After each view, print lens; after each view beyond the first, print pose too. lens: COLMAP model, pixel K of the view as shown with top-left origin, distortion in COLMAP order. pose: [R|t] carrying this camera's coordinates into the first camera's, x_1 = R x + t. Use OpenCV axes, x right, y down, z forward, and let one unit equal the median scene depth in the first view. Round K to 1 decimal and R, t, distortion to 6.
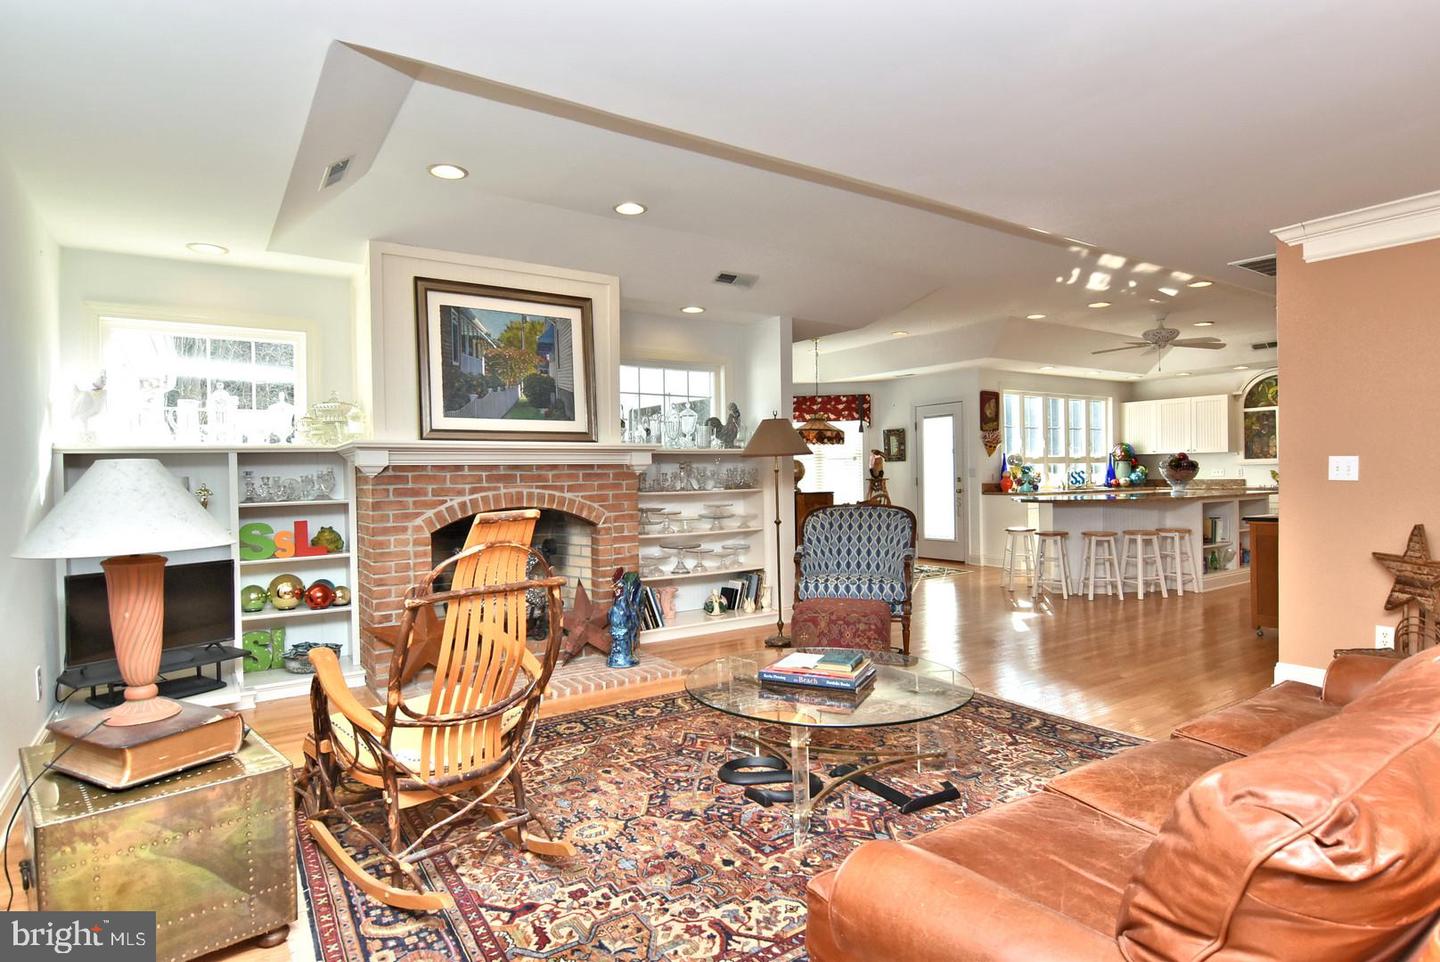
lens RADIAL K [[764.7, 0, 724.3], [0, 764.7, 481.0], [0, 0, 1]] dist [0.006304, -0.020664]
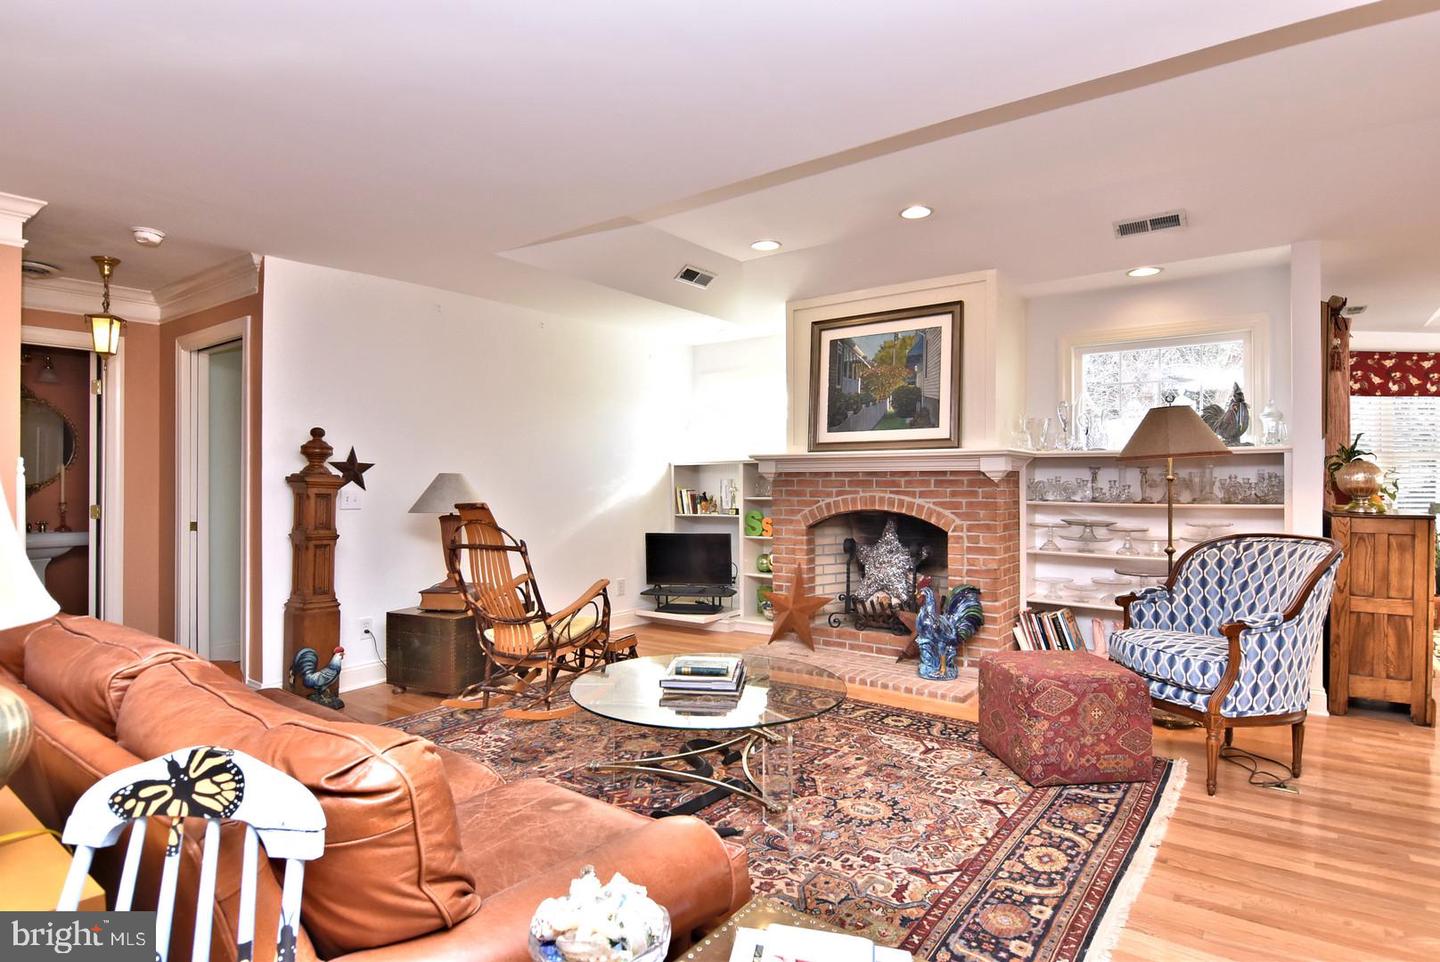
lens RADIAL K [[764.7, 0, 724.3], [0, 764.7, 481.0], [0, 0, 1]] dist [0.006304, -0.020664]
pose [[0.329558, 0.013837, -0.944034, 0.618766], [-0.011969, 0.999873, 0.010477, -0.014428], [0.944059, 0.007846, 0.329682, 0.376134]]
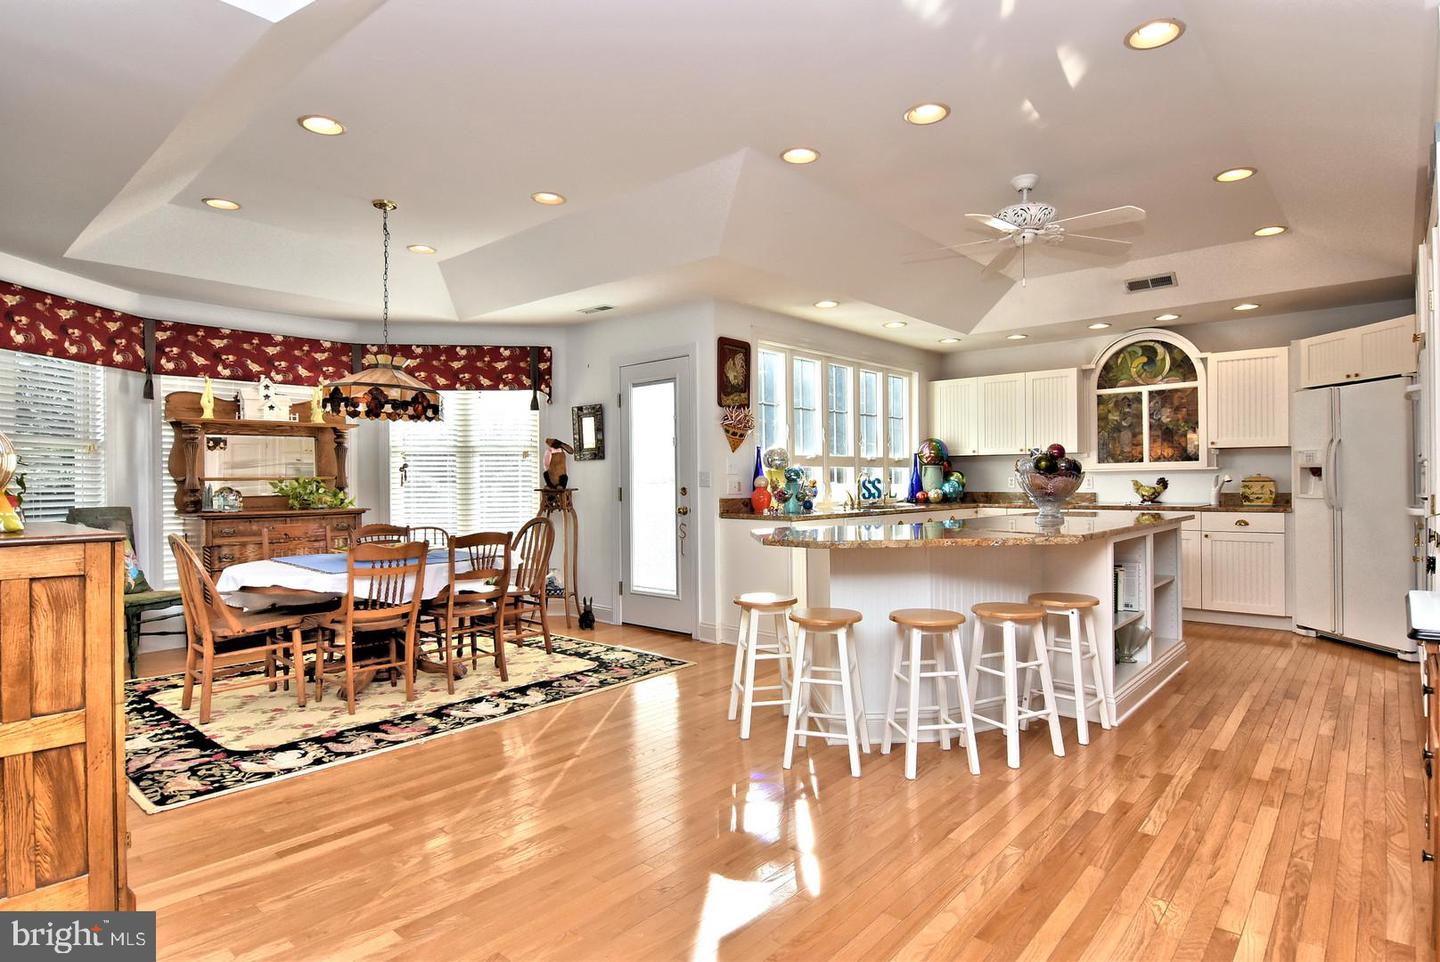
lens RADIAL K [[764.7, 0, 724.3], [0, 764.7, 481.0], [0, 0, 1]] dist [0.006304, -0.020664]
pose [[0.968335, 0.008527, 0.249508, 0.358992], [-0.005577, 0.999906, -0.012528, -0.004815], [-0.249592, 0.010740, 0.968292, 0.810265]]
